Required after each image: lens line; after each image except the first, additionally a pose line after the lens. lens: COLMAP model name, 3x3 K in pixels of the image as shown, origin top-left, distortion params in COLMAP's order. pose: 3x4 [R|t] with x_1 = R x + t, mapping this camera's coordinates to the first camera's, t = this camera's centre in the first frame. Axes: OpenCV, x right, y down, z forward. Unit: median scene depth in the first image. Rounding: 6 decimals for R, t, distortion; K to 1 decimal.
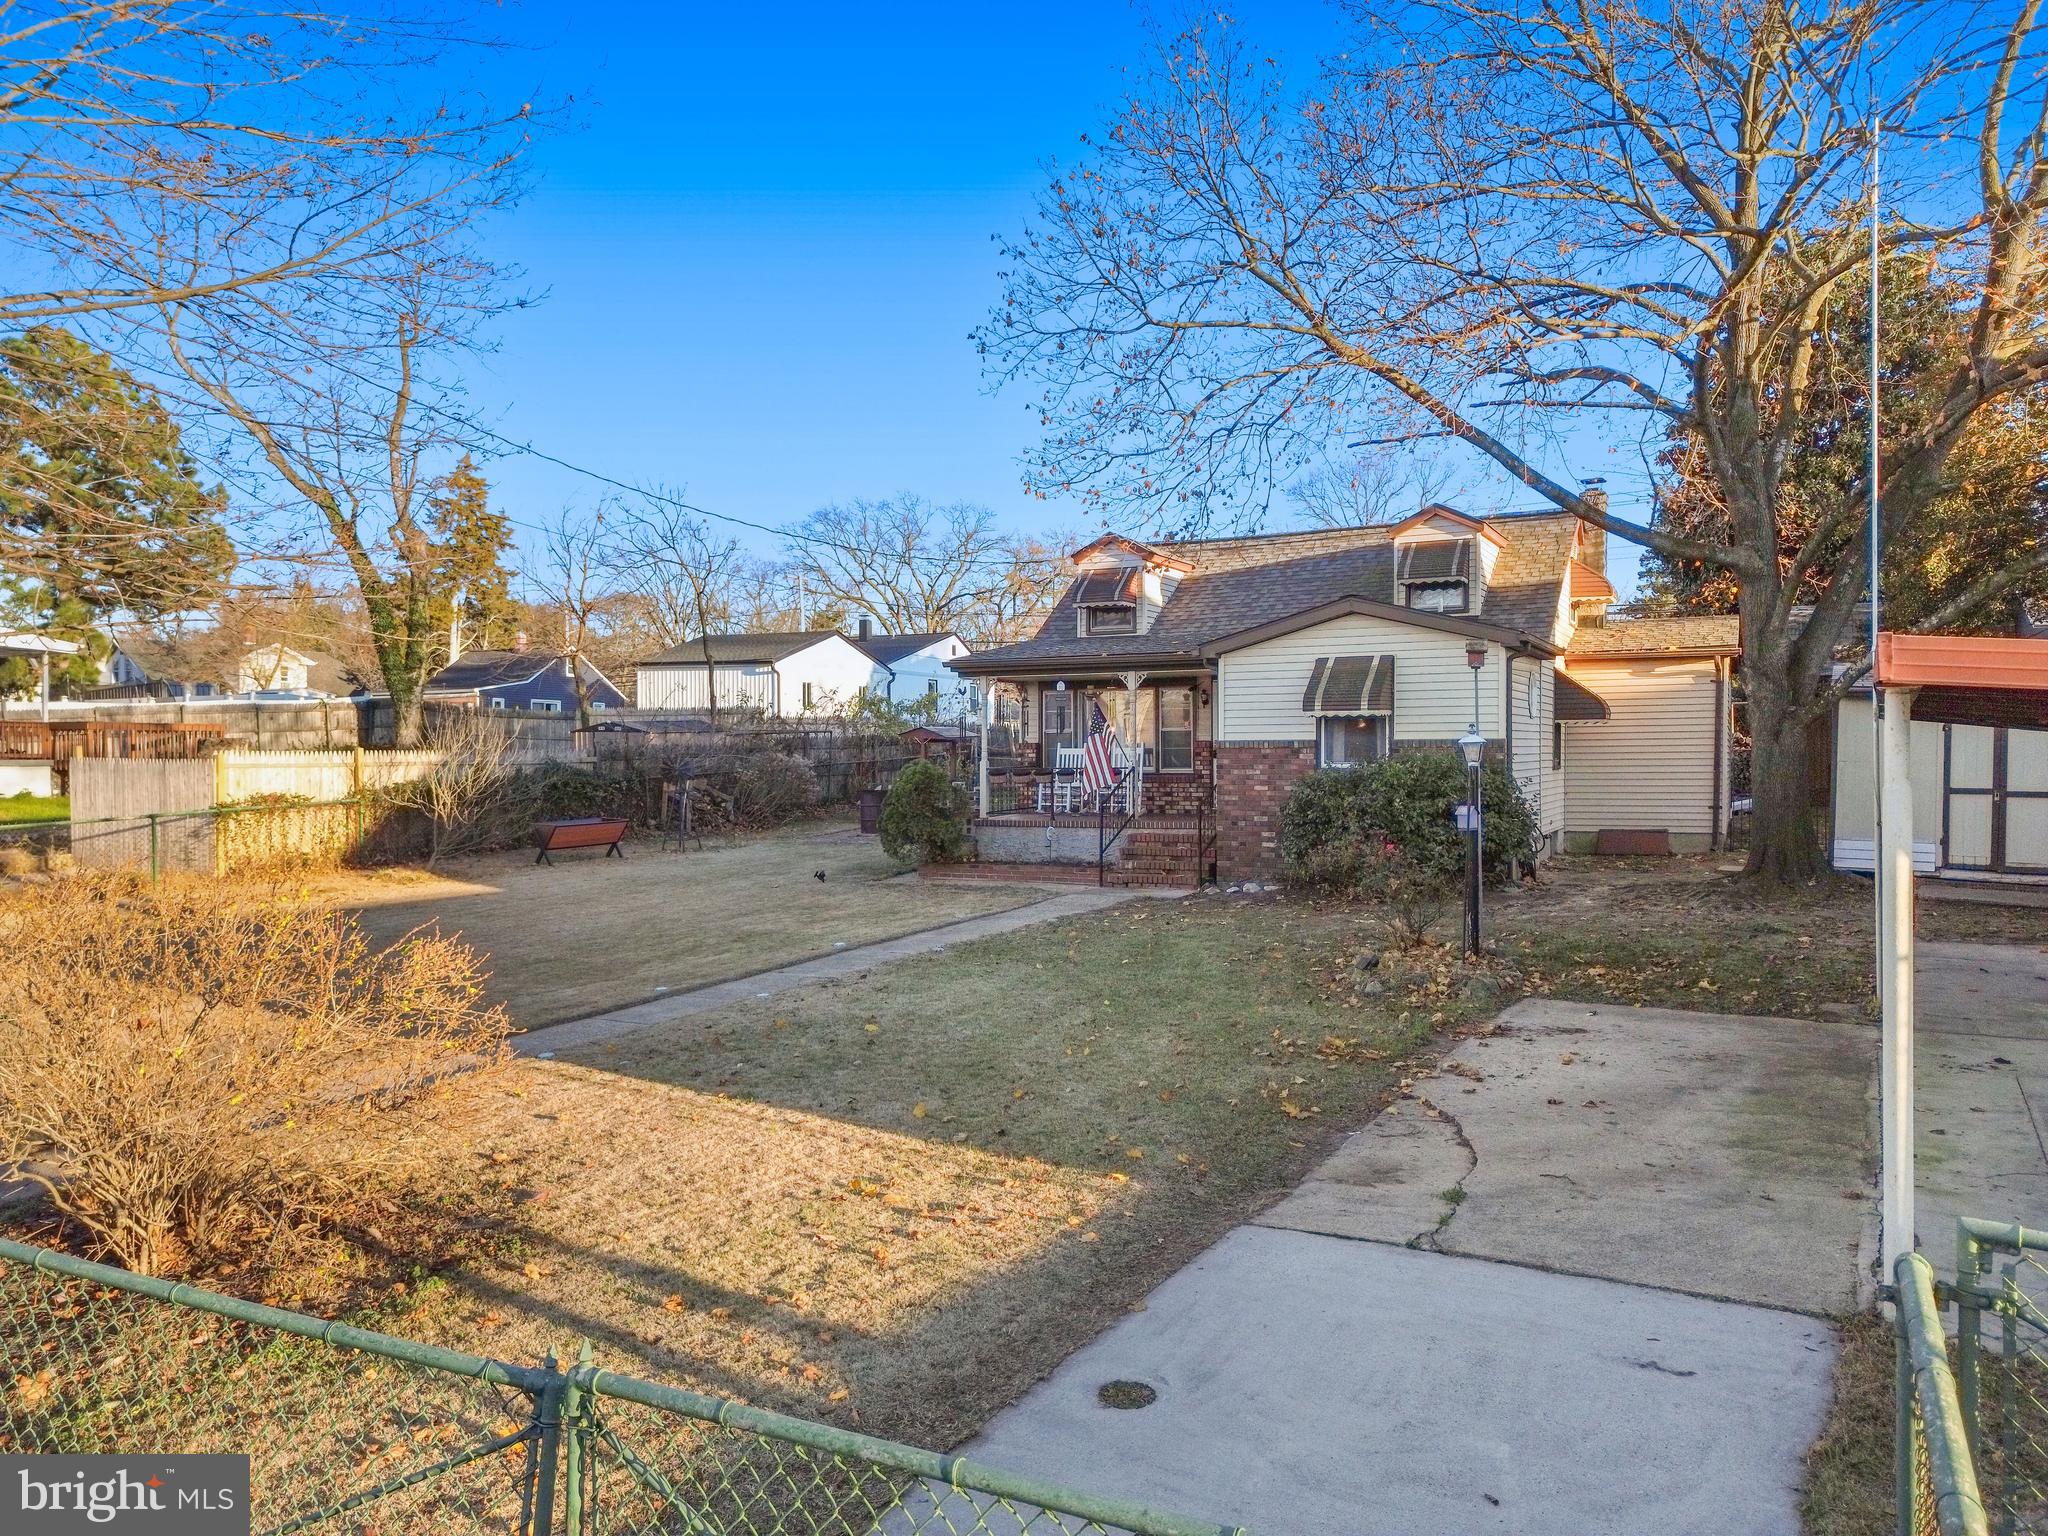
lens RADIAL K [[1428.3, 0, 1024.0], [0, 1428.3, 768.0], [0, 0, 1]] dist [0.066185, -0.000240]
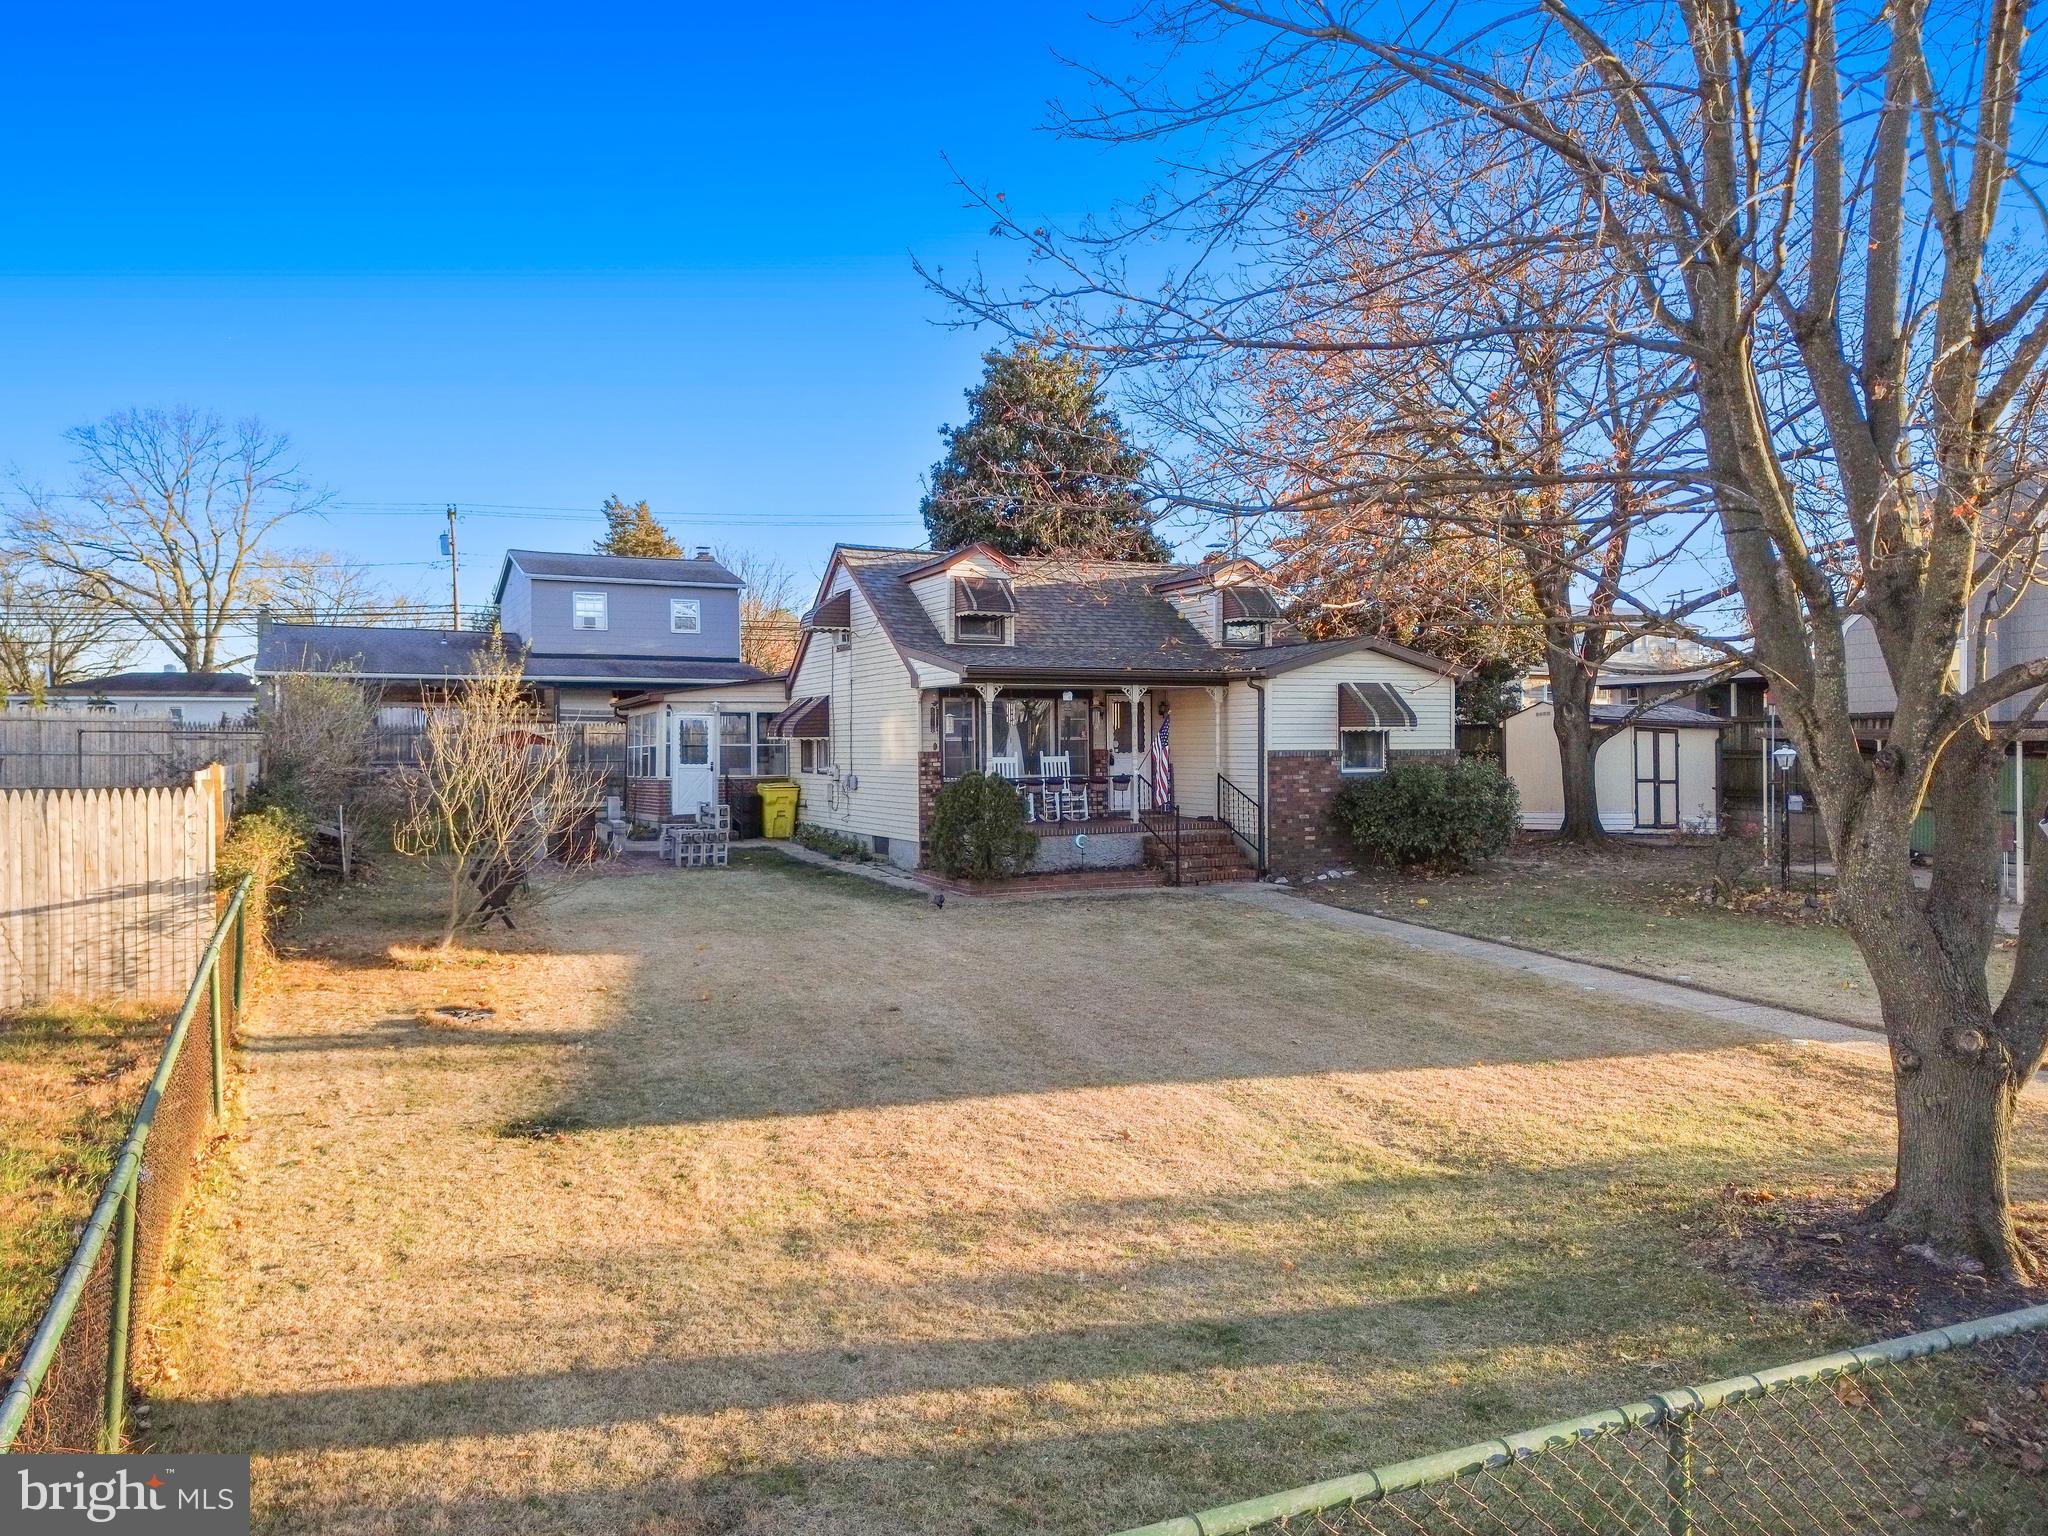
lens RADIAL K [[1428.3, 0, 1024.0], [0, 1428.3, 768.0], [0, 0, 1]] dist [0.066185, -0.000240]
pose [[0.618684, -0.013255, 0.785528, -0.799015], [0.011807, 0.999902, 0.007573, -0.014412], [-0.785551, 0.004590, 0.618780, 0.395238]]
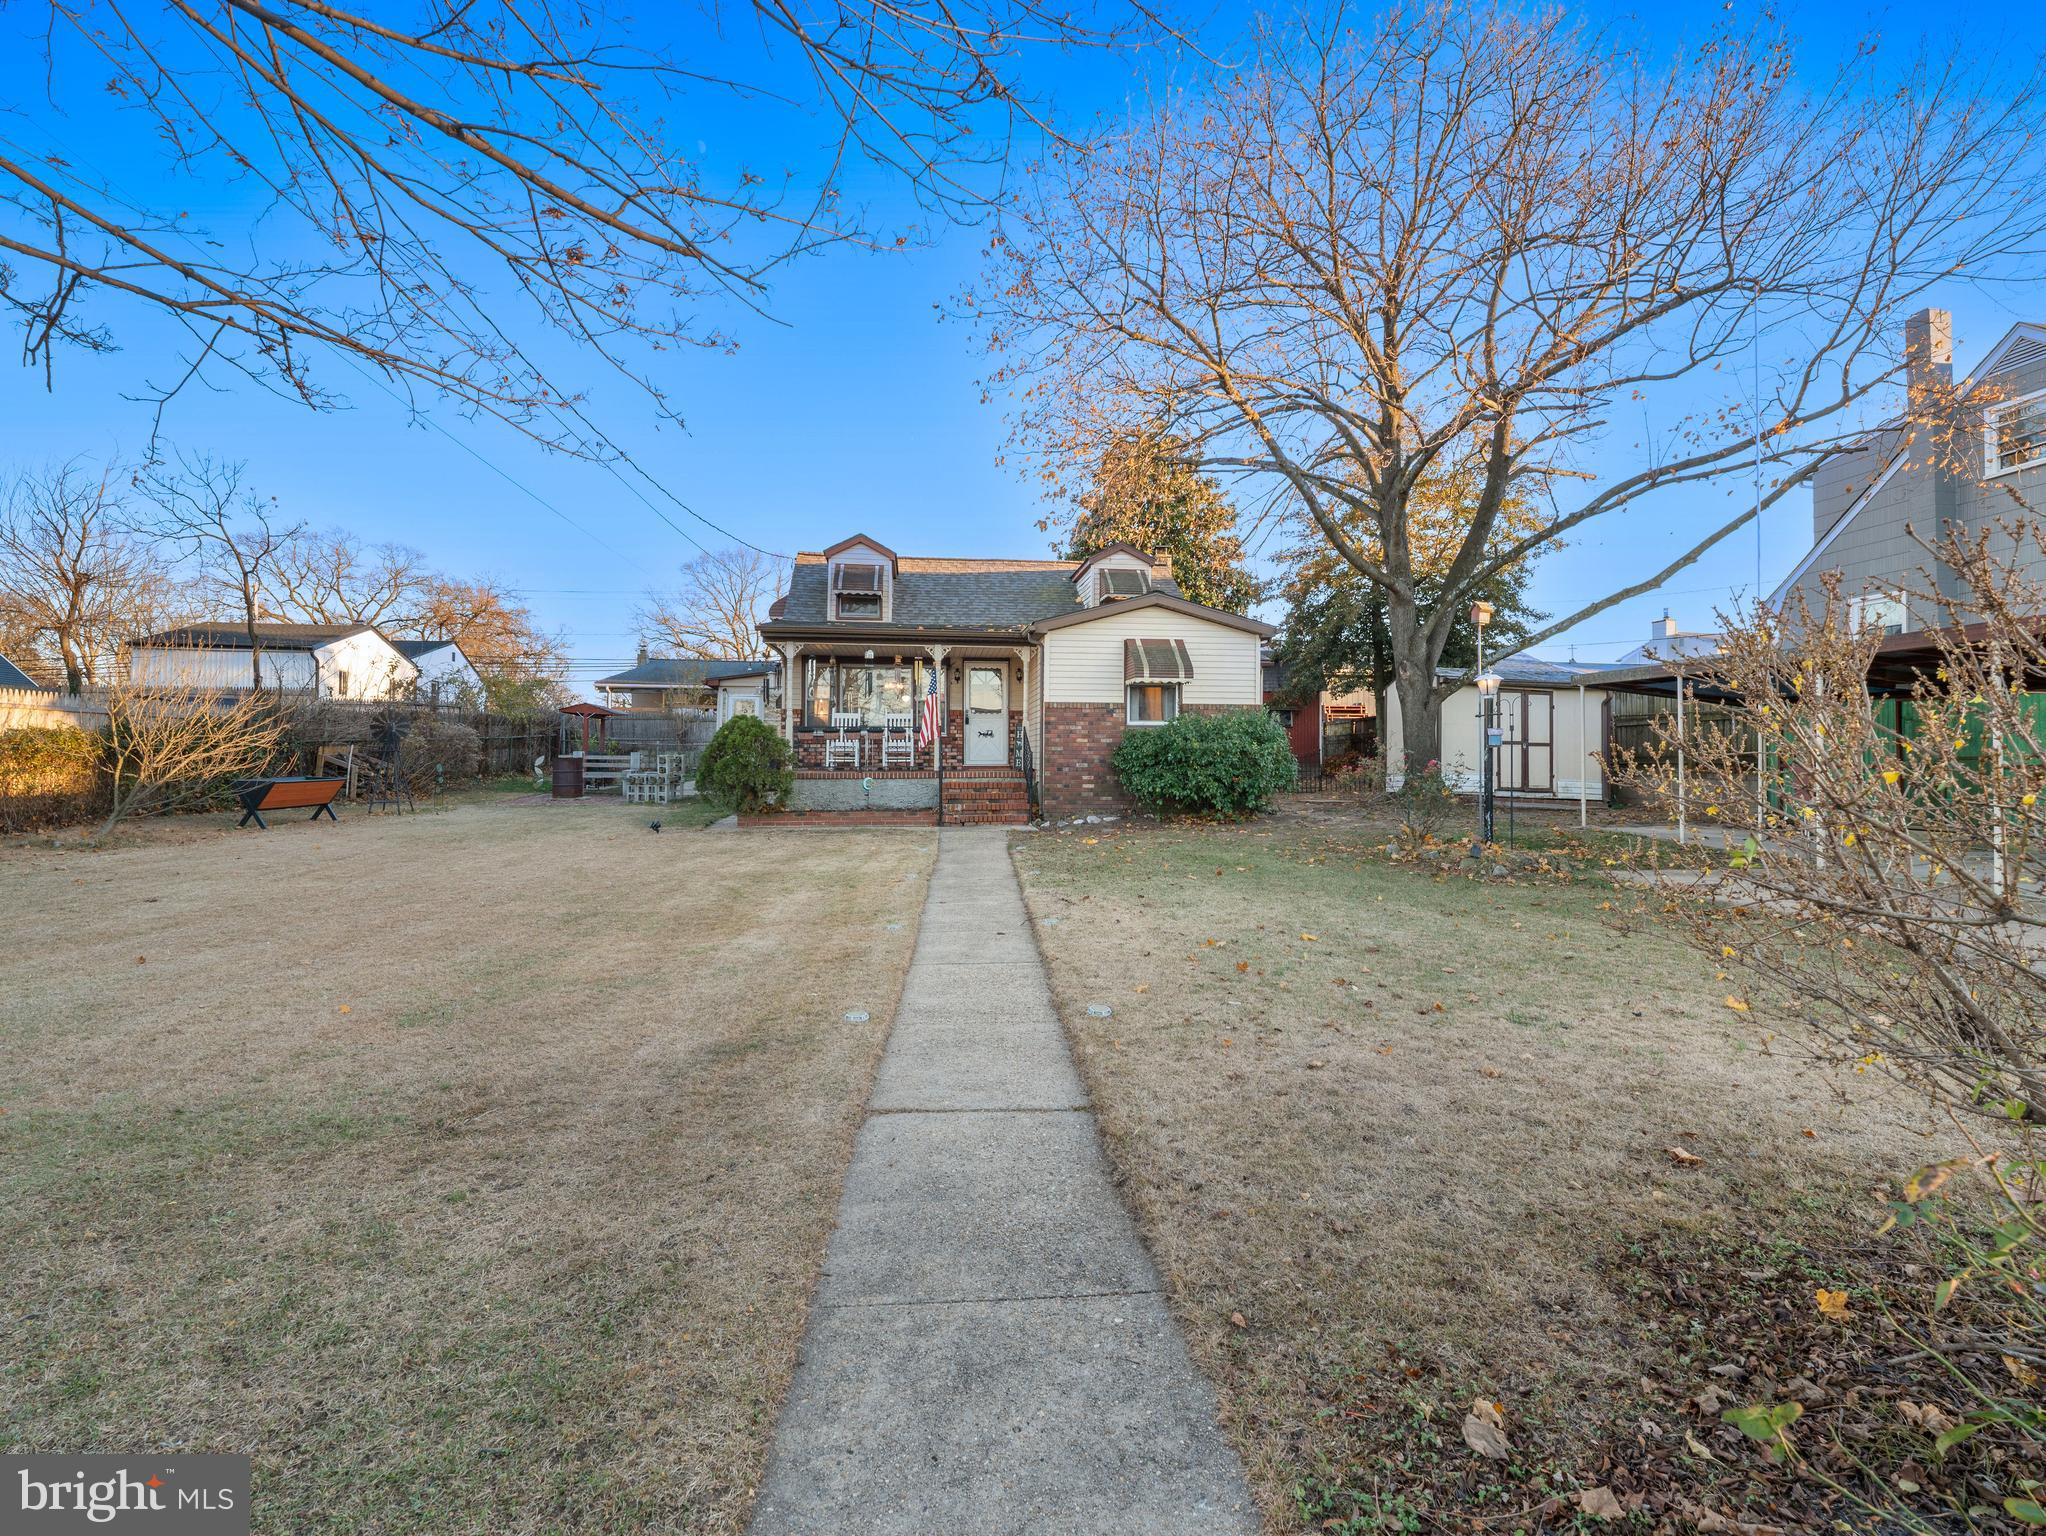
lens RADIAL K [[964.5, 0, 1012.6], [0, 964.5, 782.2], [0, 0, 1]] dist [0.023660, -0.028169]
pose [[0.839154, -0.002152, 0.543890, -0.298241], [-0.001735, 0.999976, 0.006633, 0.039328], [-0.543891, -0.006510, 0.839131, 0.292348]]
